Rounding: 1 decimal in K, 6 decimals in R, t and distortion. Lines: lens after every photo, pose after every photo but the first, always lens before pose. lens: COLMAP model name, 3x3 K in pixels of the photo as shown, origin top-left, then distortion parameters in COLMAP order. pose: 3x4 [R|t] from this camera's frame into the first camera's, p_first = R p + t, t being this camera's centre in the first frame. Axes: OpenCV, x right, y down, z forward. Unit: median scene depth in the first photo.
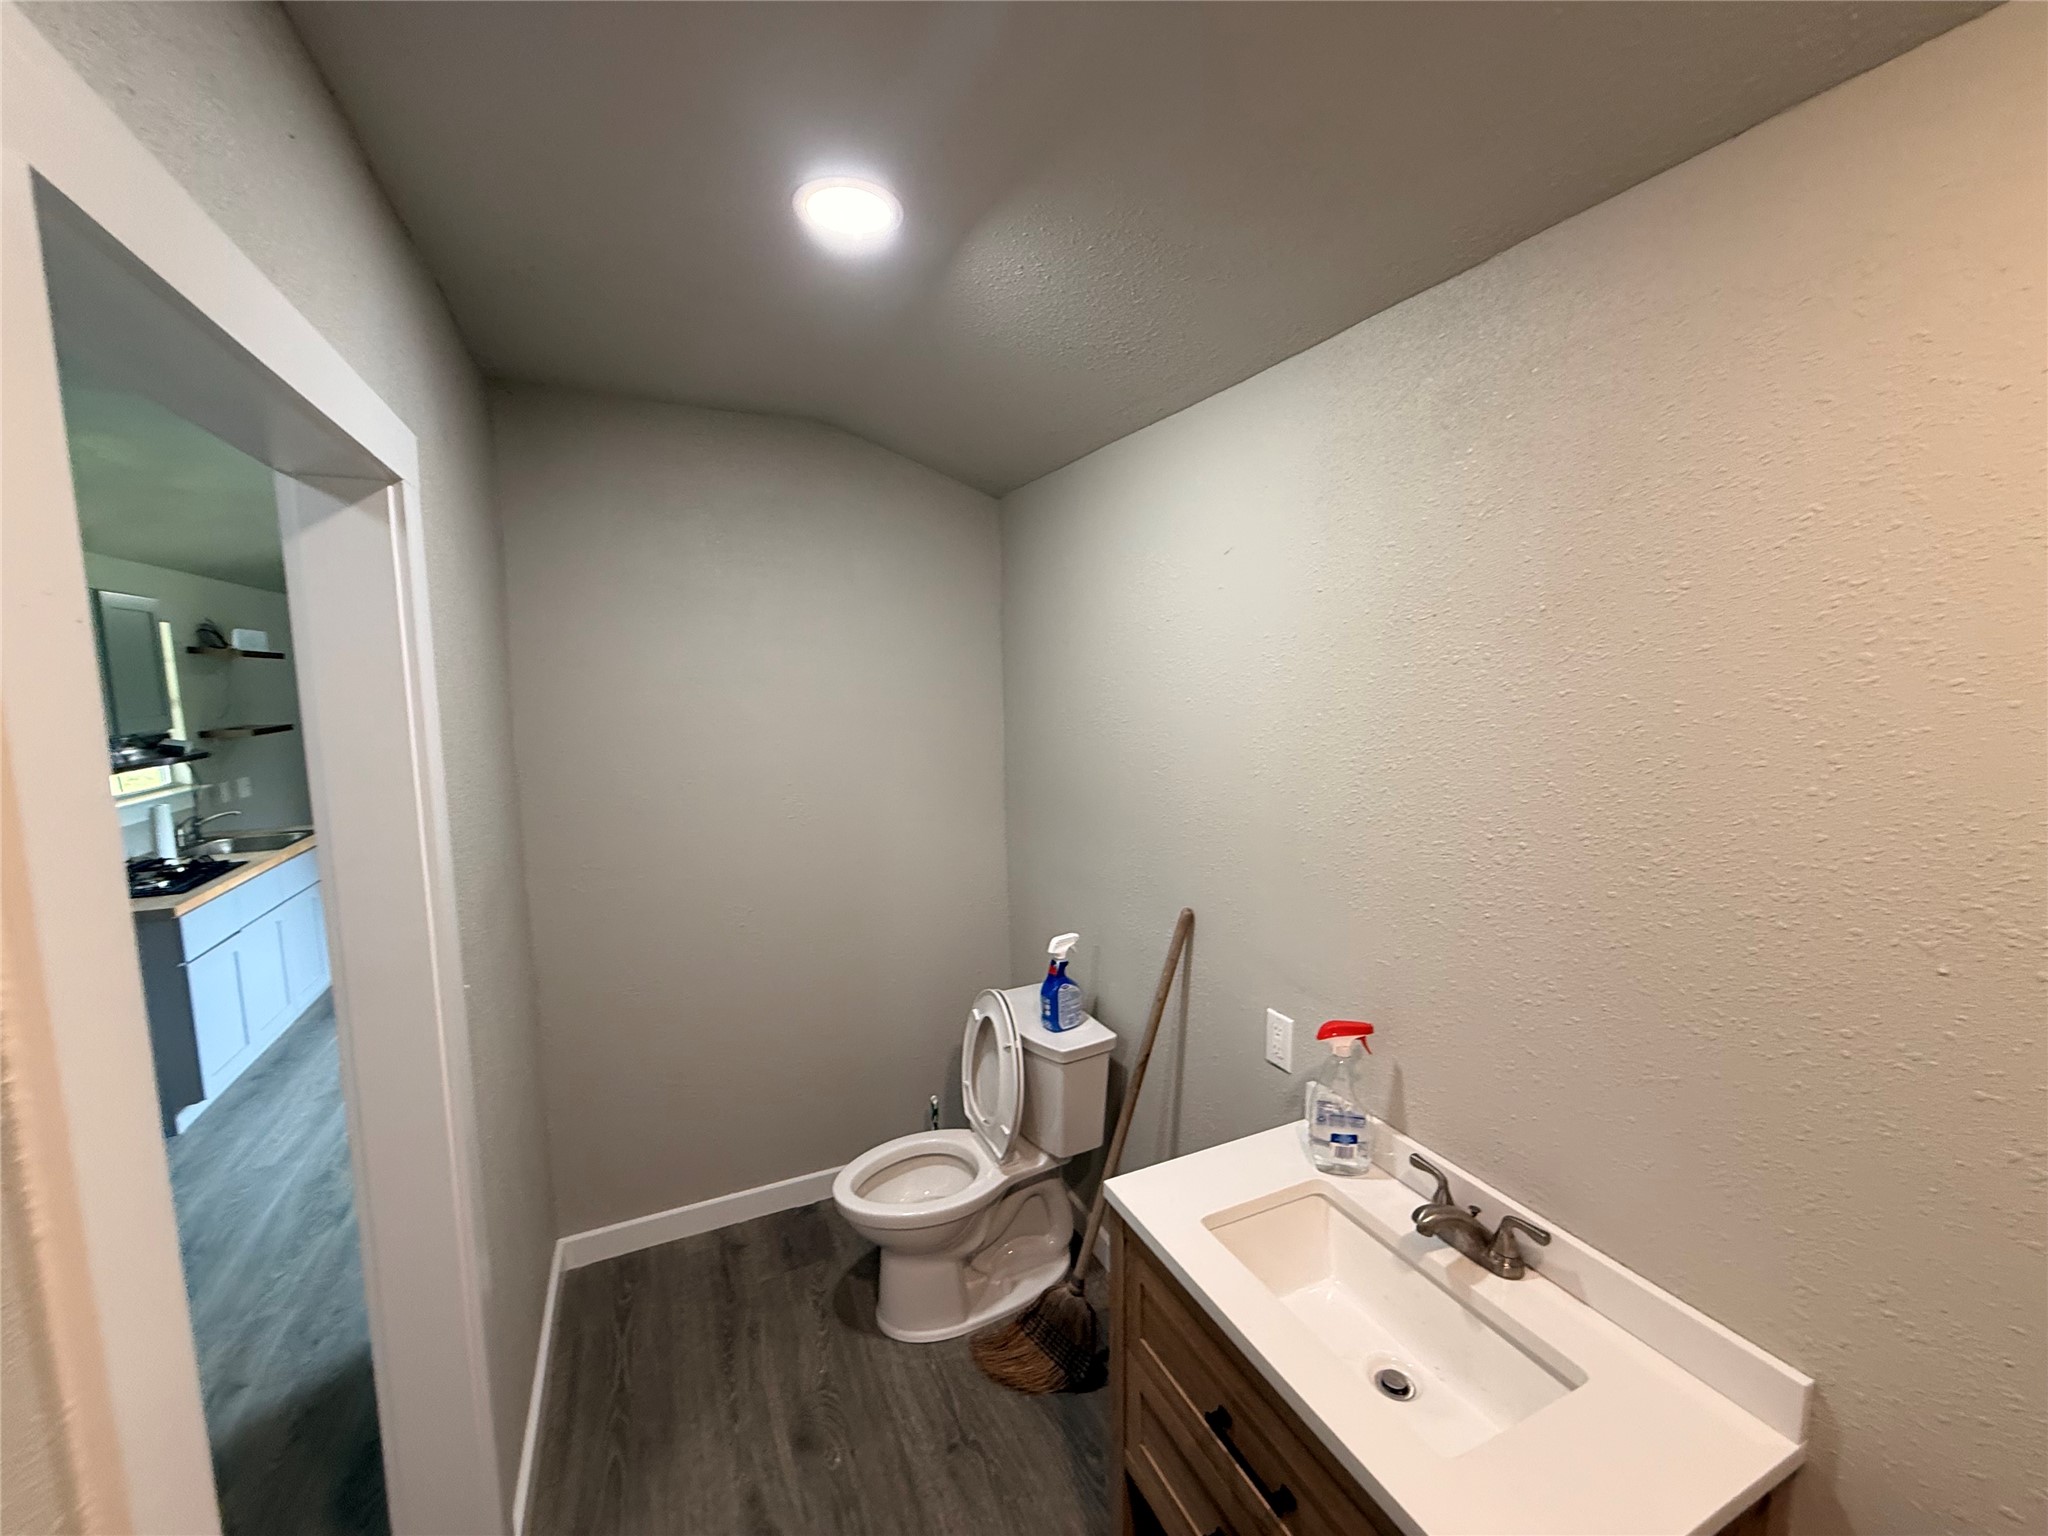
lens RADIAL K [[816.6, 0, 1019.8], [0, 816.6, 762.8], [0, 0, 1]] dist [0.000312, -0.000198]
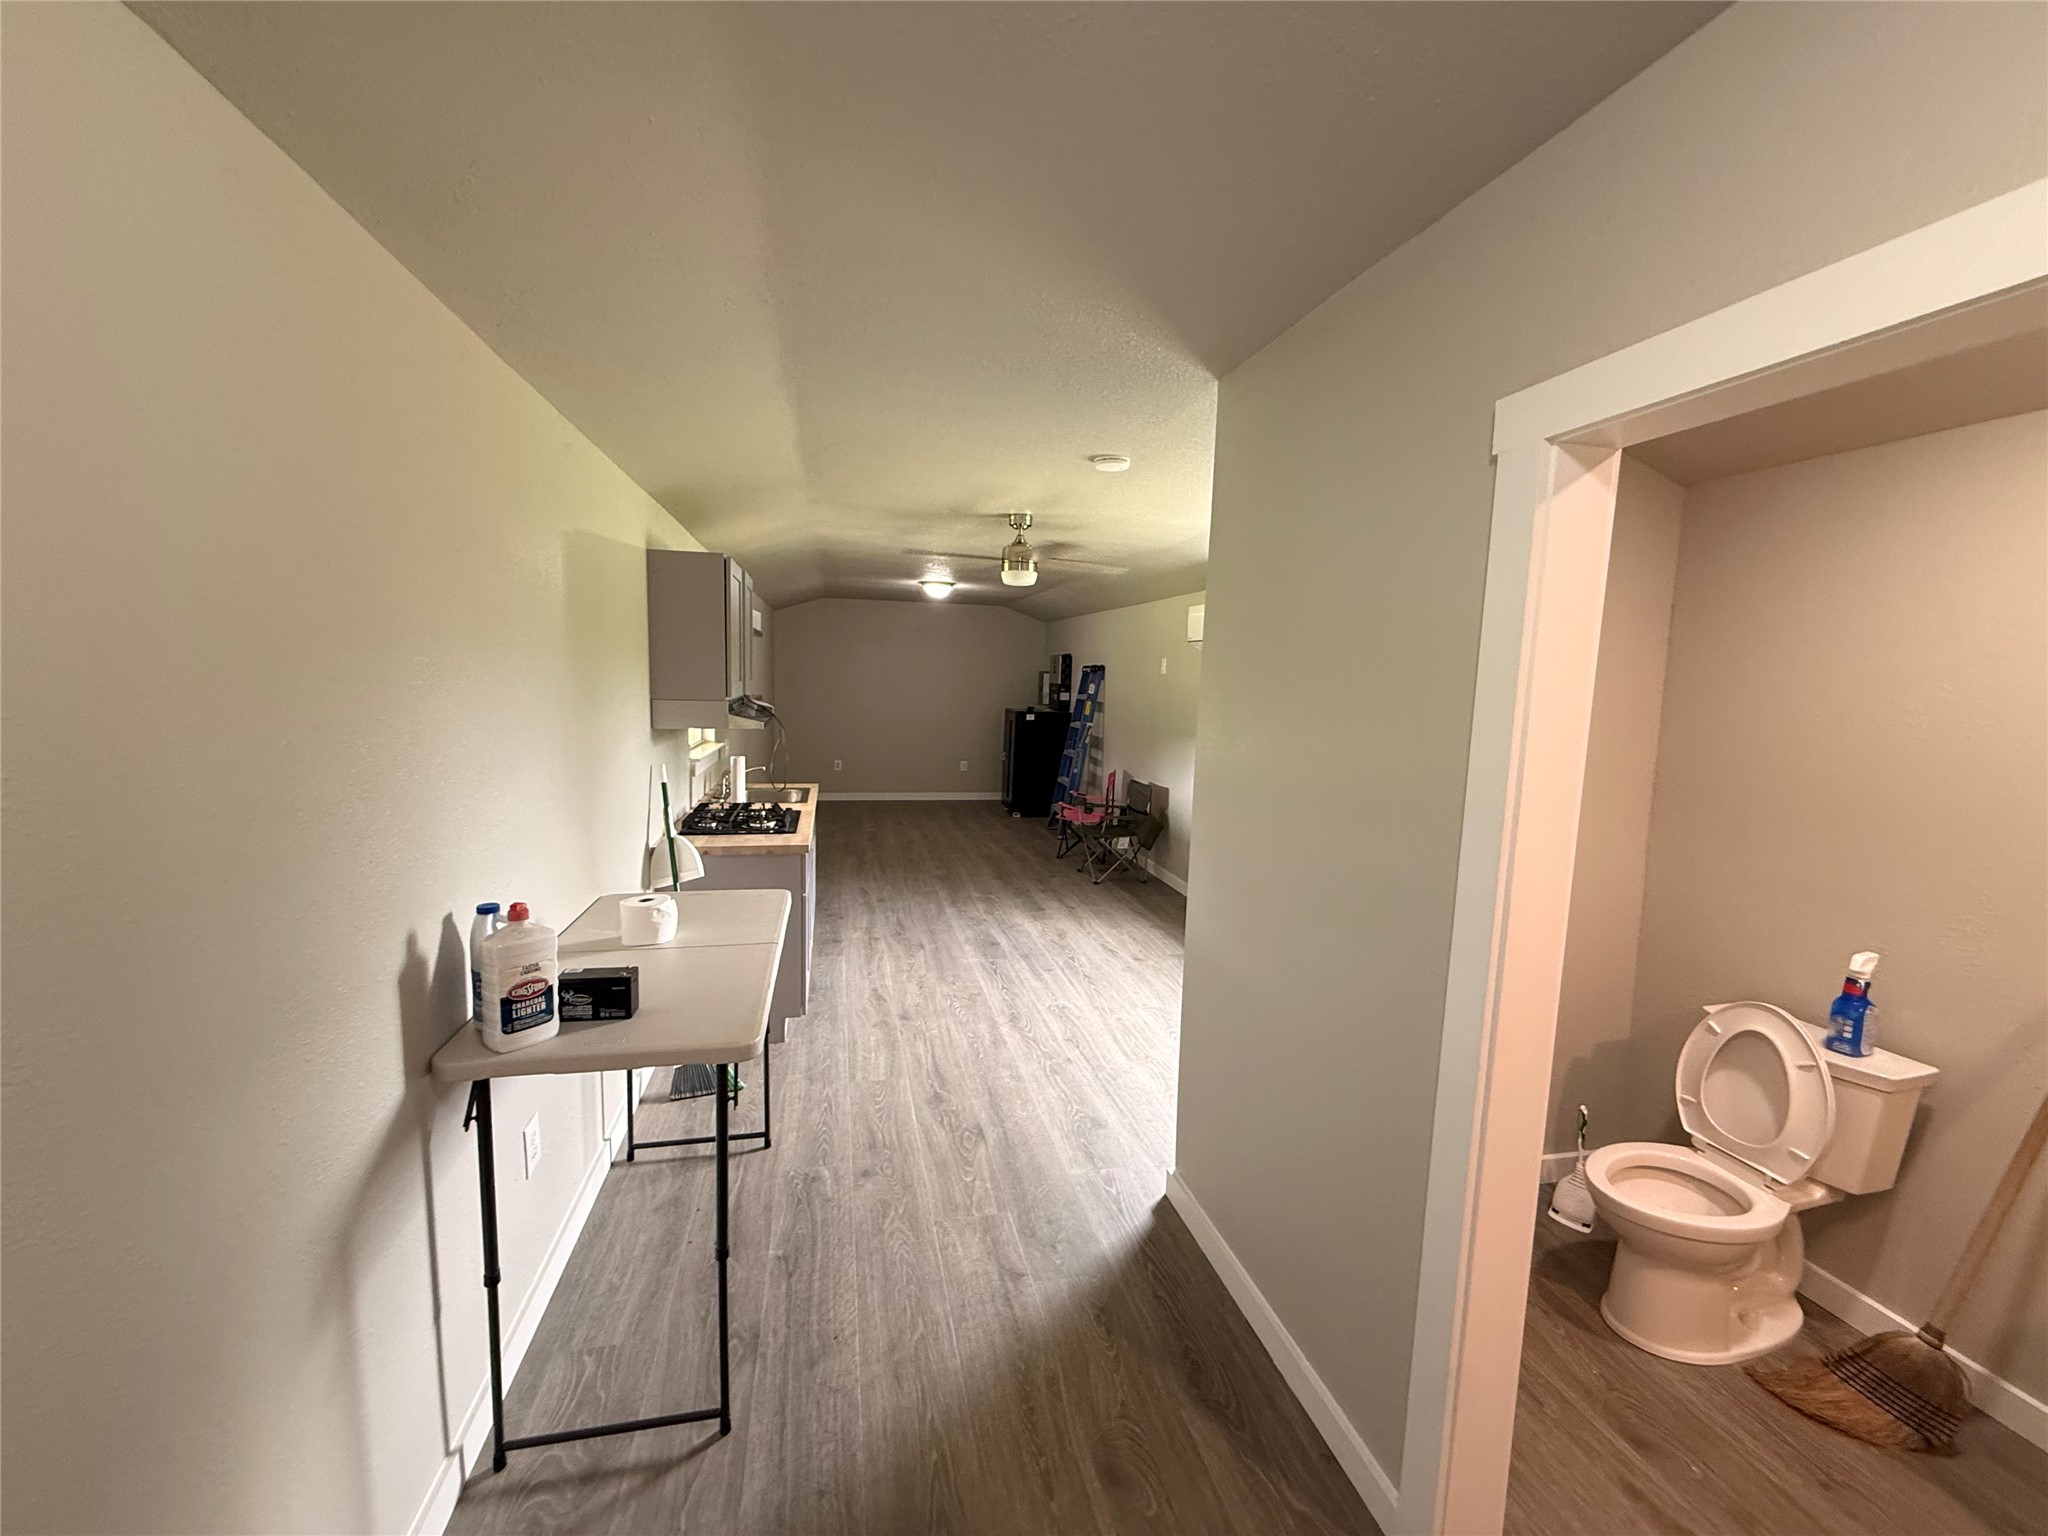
lens RADIAL K [[816.6, 0, 1019.8], [0, 816.6, 762.8], [0, 0, 1]] dist [0.000312, -0.000198]
pose [[0.977391, 0.062569, -0.201968, -0.707885], [-0.063940, 0.997954, -0.000266, 0.058159], [0.201538, 0.013174, 0.979392, -0.096794]]
